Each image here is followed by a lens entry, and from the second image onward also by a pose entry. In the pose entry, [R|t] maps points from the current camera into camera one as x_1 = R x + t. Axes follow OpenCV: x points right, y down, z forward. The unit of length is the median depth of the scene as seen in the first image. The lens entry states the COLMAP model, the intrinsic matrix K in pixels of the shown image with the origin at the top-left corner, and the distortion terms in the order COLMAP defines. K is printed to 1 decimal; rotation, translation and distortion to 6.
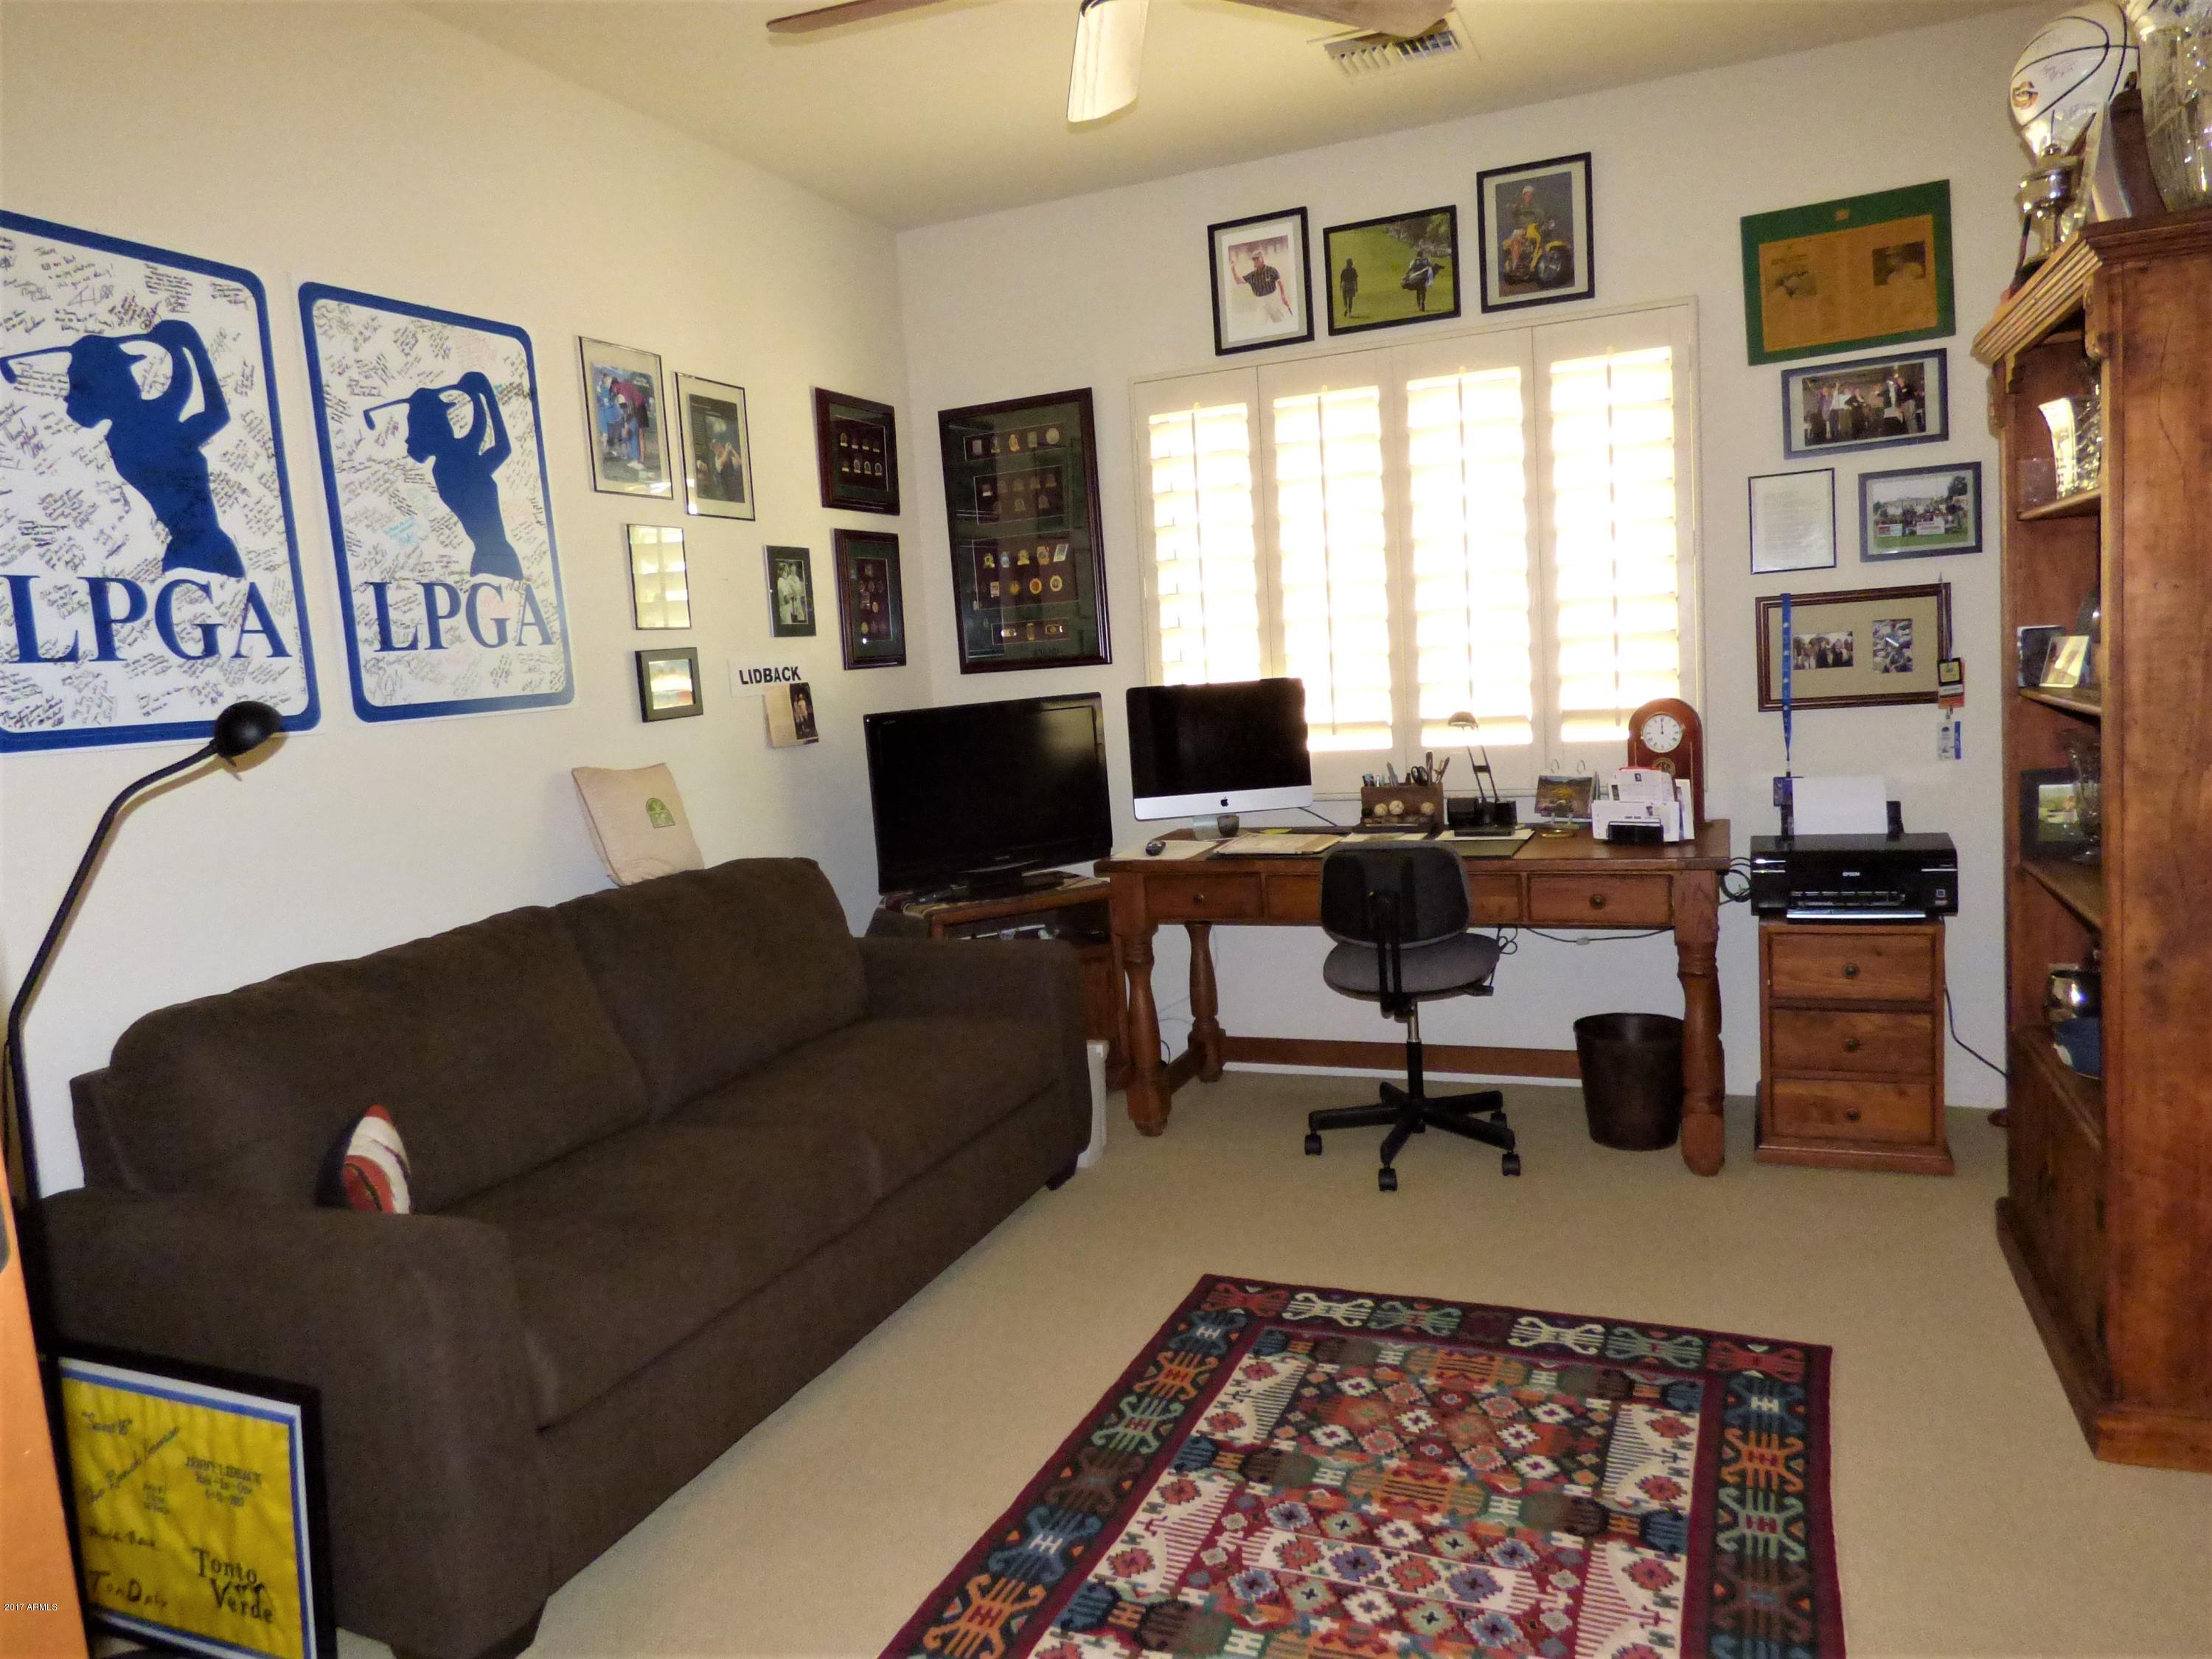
lens RADIAL K [[1398.4, 0, 1106.0], [0, 1398.4, 829.5], [0, 0, 1]] dist [0.002860, -0.043440]
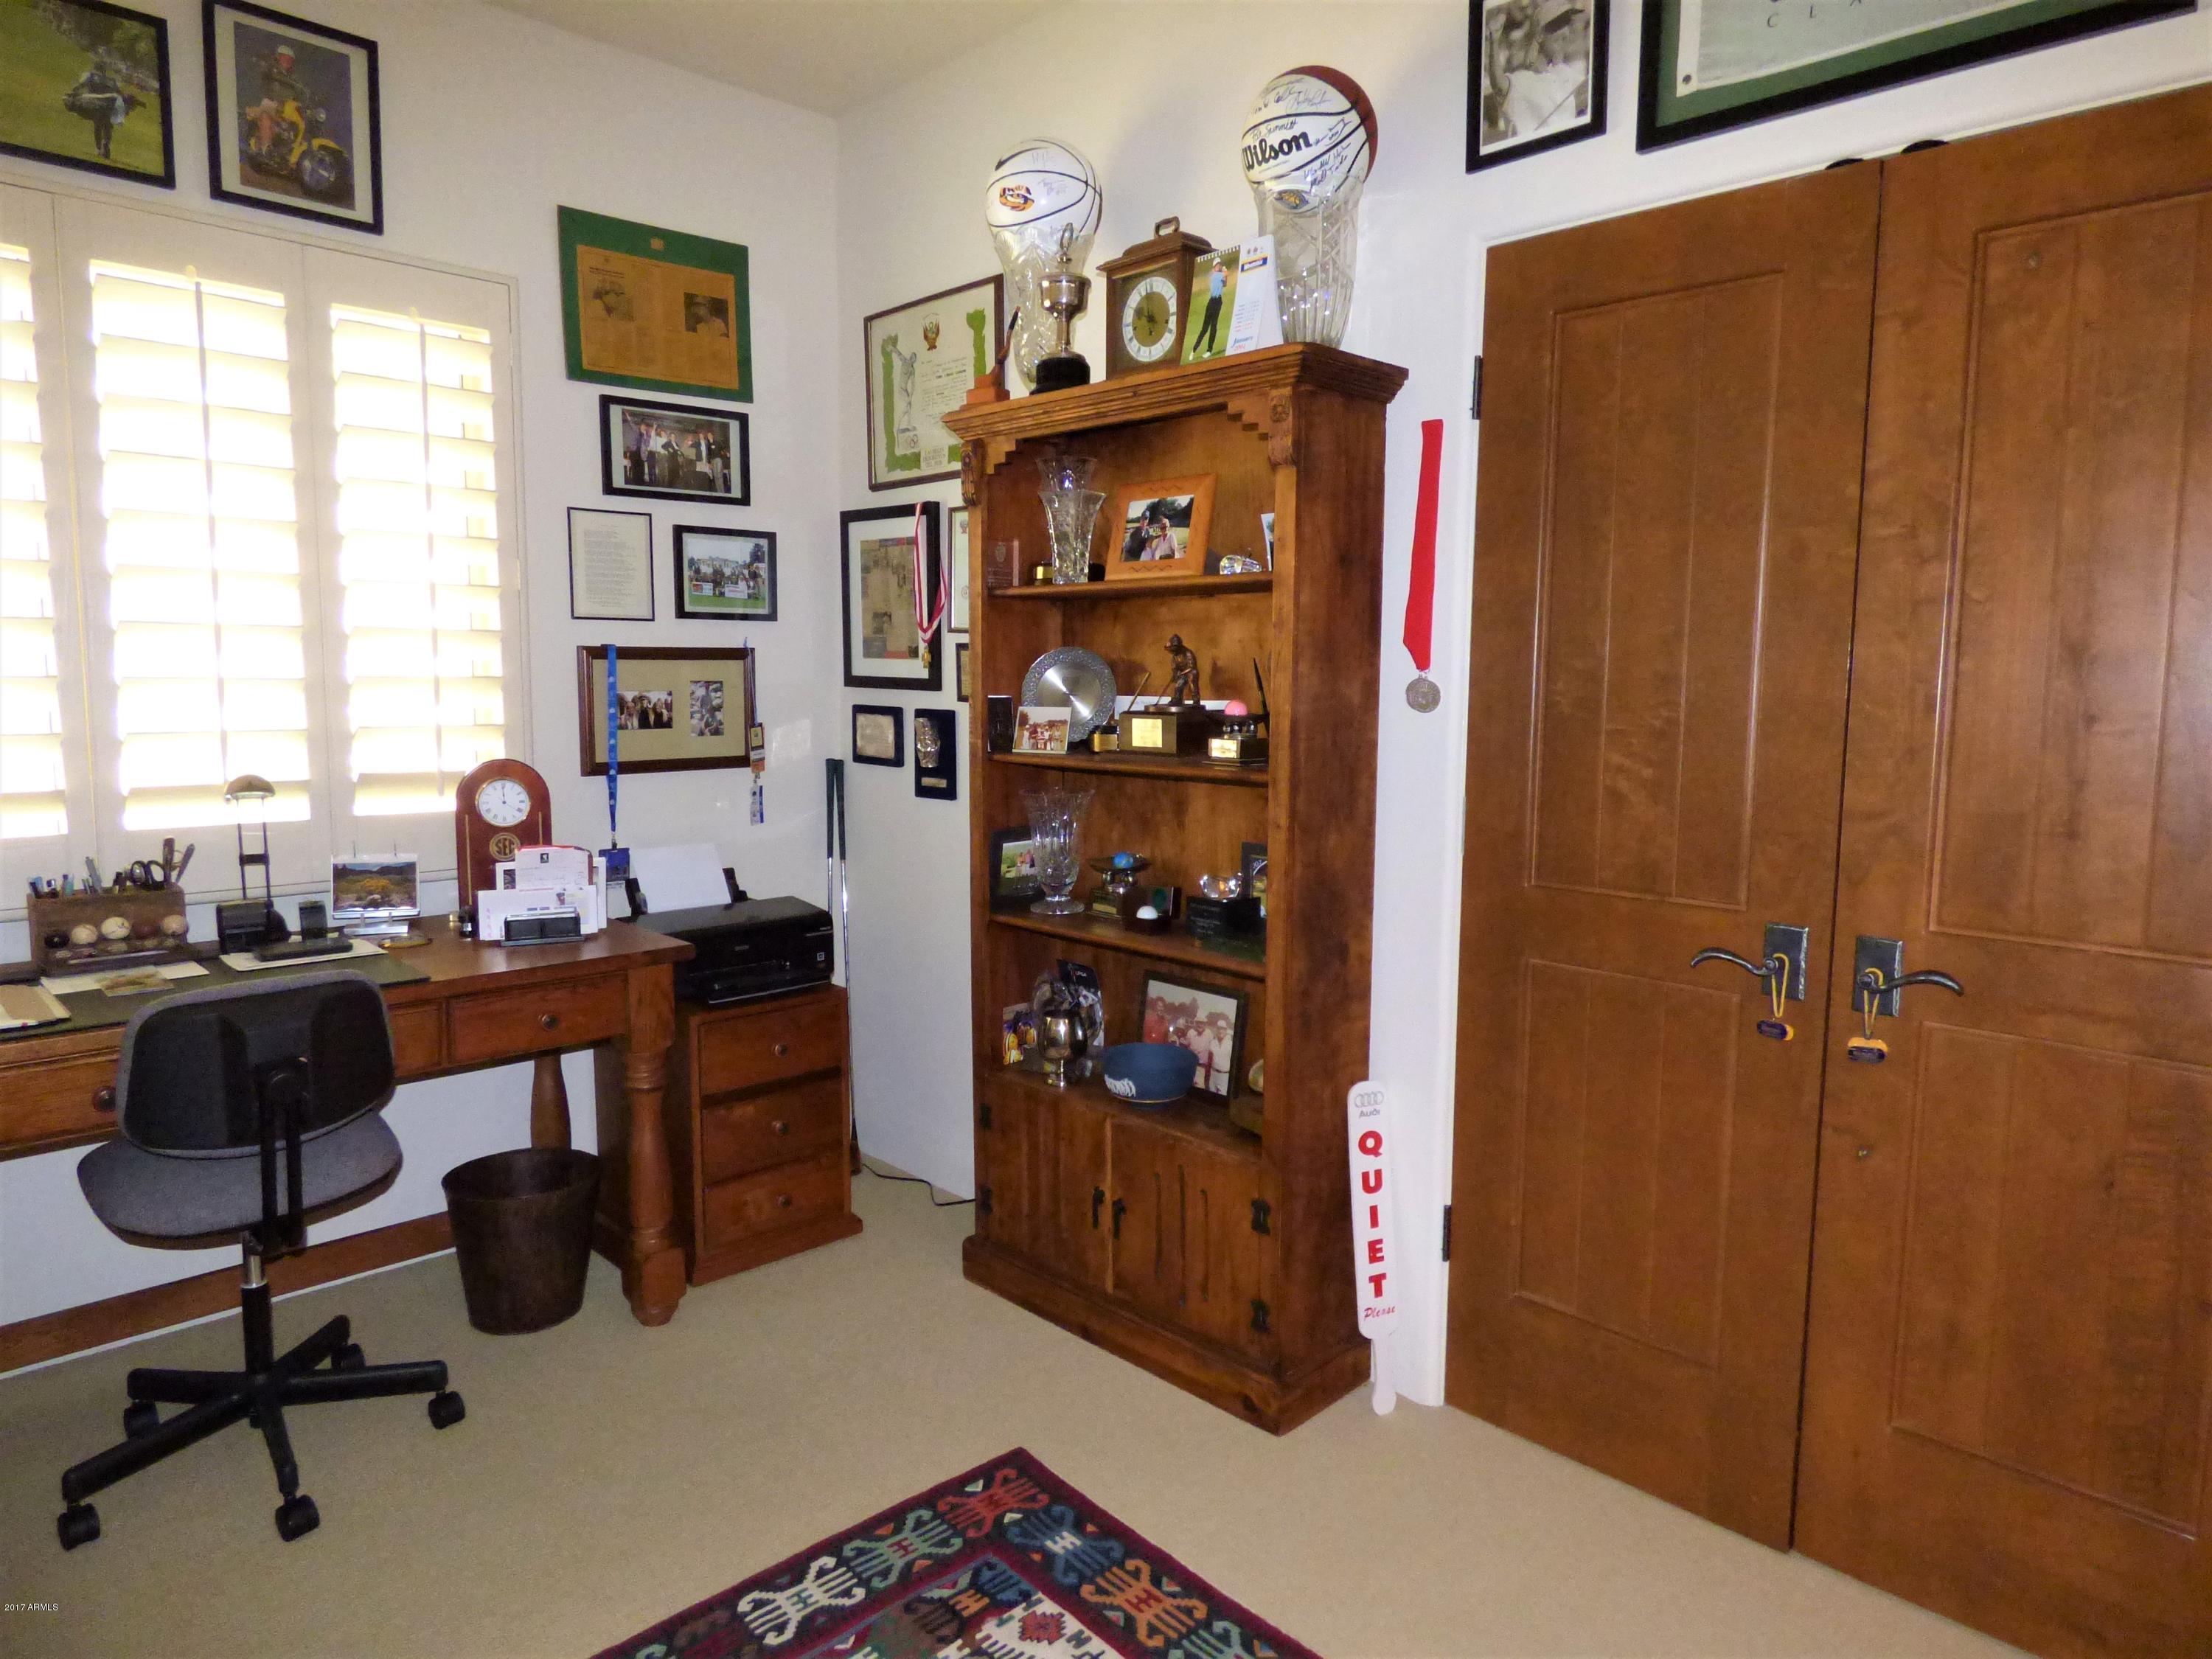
lens RADIAL K [[1341.3, 0, 1106.0], [0, 1341.3, 829.5], [0, 0, 1]] dist [-0.015966, 0.003683]
pose [[0.380162, -0.034603, 0.924273, -0.192745], [0.077687, 0.996963, 0.005370, -0.031419], [-0.921652, 0.069763, 0.381695, 0.396135]]
